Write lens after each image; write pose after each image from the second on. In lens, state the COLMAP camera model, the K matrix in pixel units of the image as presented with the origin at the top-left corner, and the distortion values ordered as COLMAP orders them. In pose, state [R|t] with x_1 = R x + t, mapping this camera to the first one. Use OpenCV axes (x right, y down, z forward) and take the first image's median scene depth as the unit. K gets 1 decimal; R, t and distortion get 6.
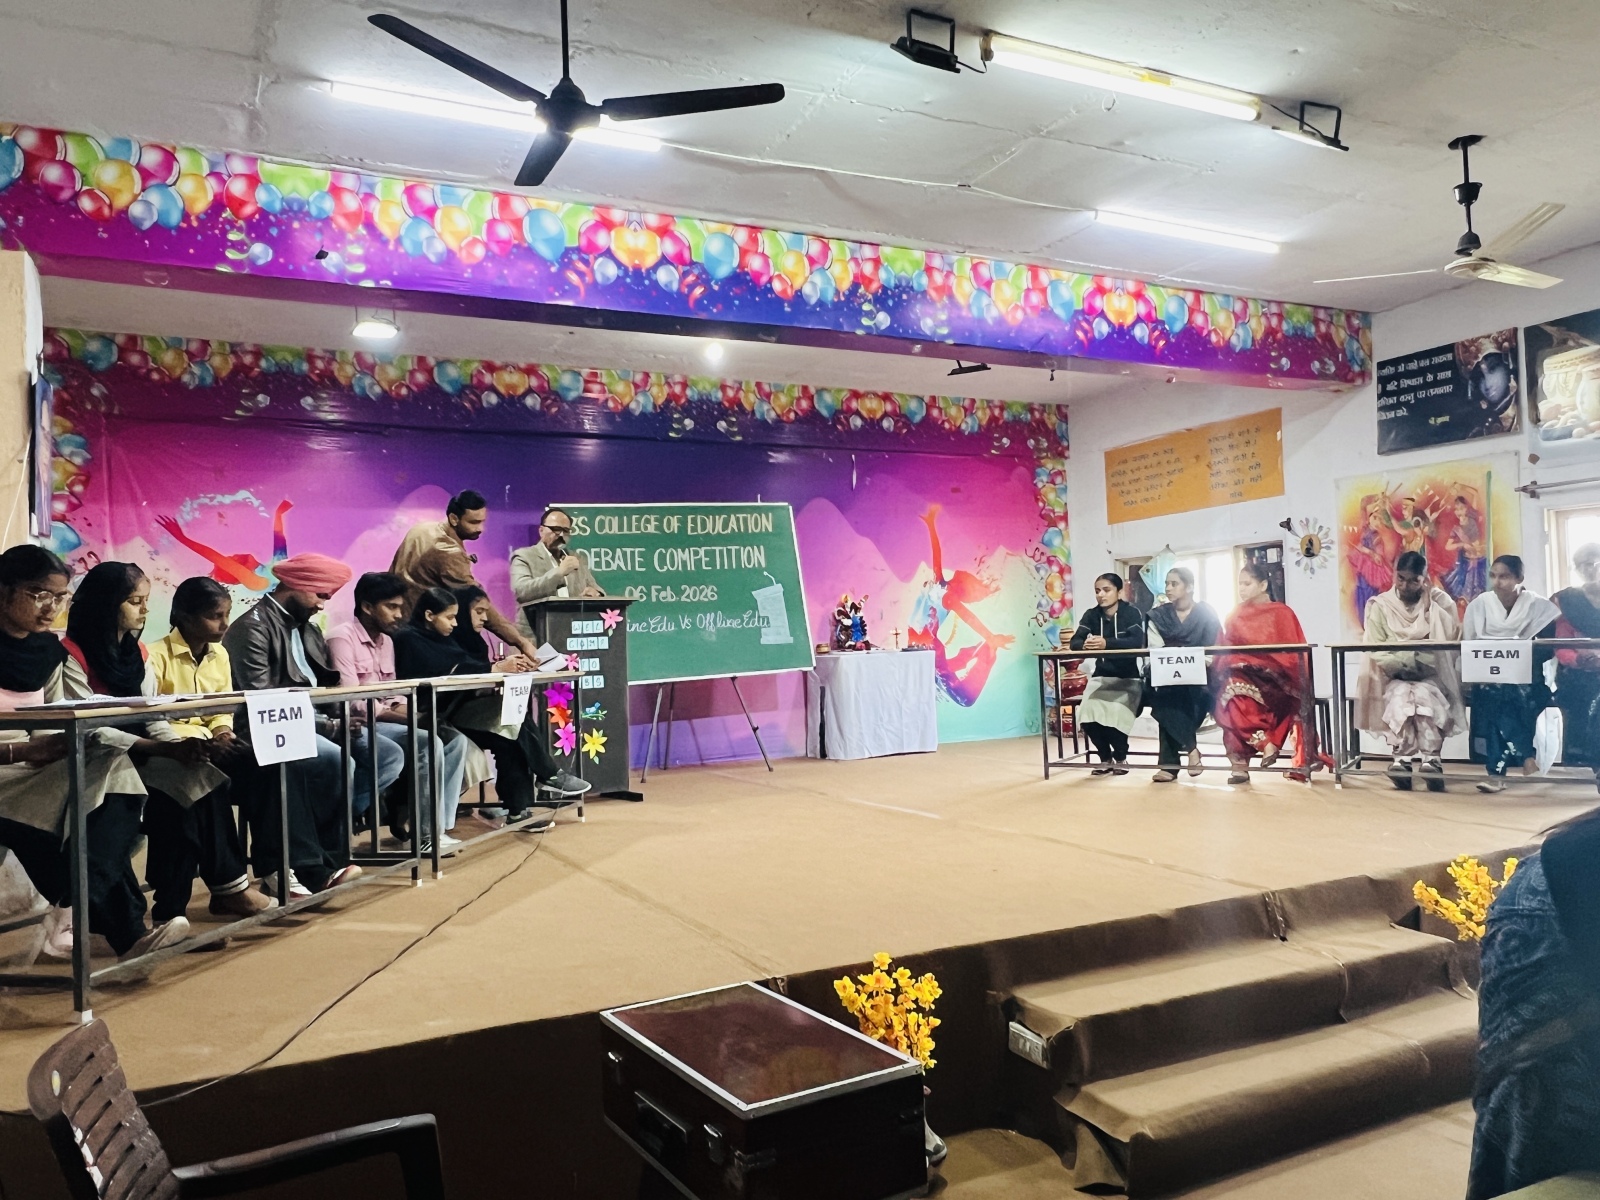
lens RADIAL K [[1155.6, 0, 781.8], [0, 1155.6, 614.5], [0, 0, 1]] dist [0.006274, -0.011719]
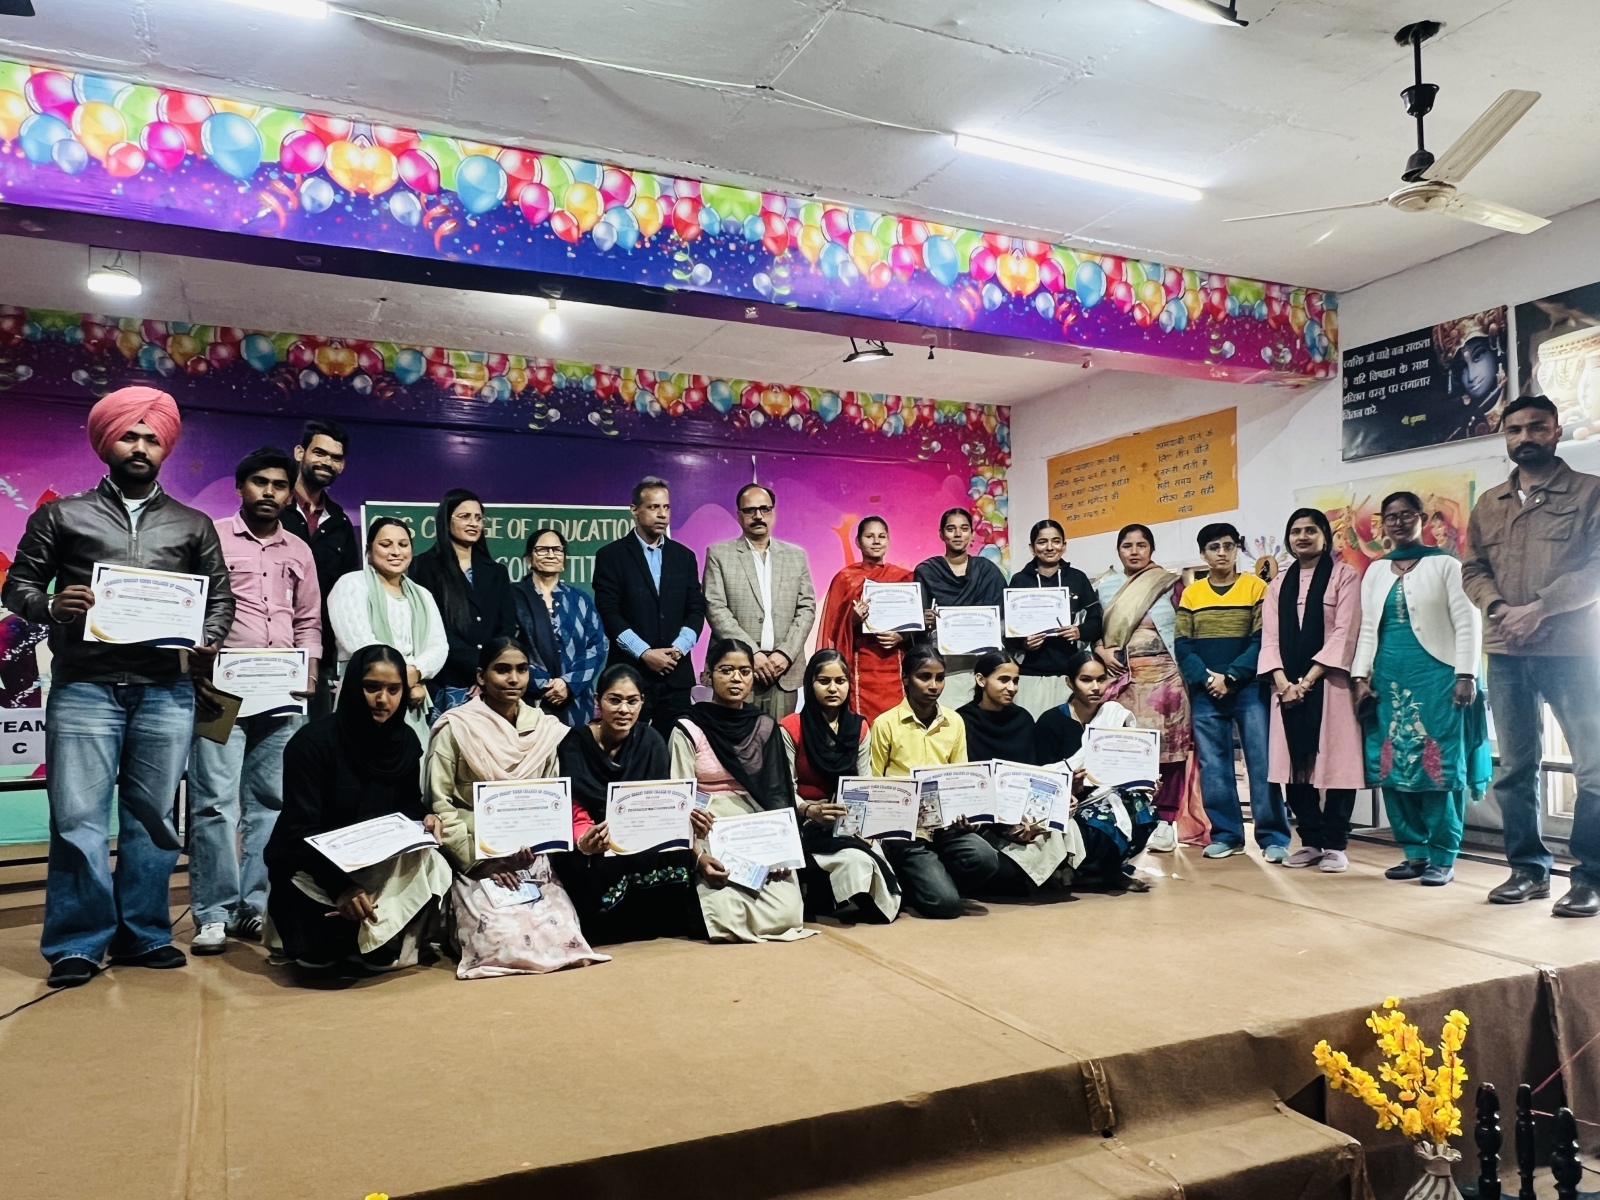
lens RADIAL K [[1155.6, 0, 783.8], [0, 1155.6, 605.2], [0, 0, 1]] dist [0.006274, -0.011719]
pose [[0.999600, 0.021228, -0.018705, 0.133131], [-0.021704, 0.999437, -0.025571, -0.004141], [0.018151, 0.025966, 0.999498, 0.164606]]
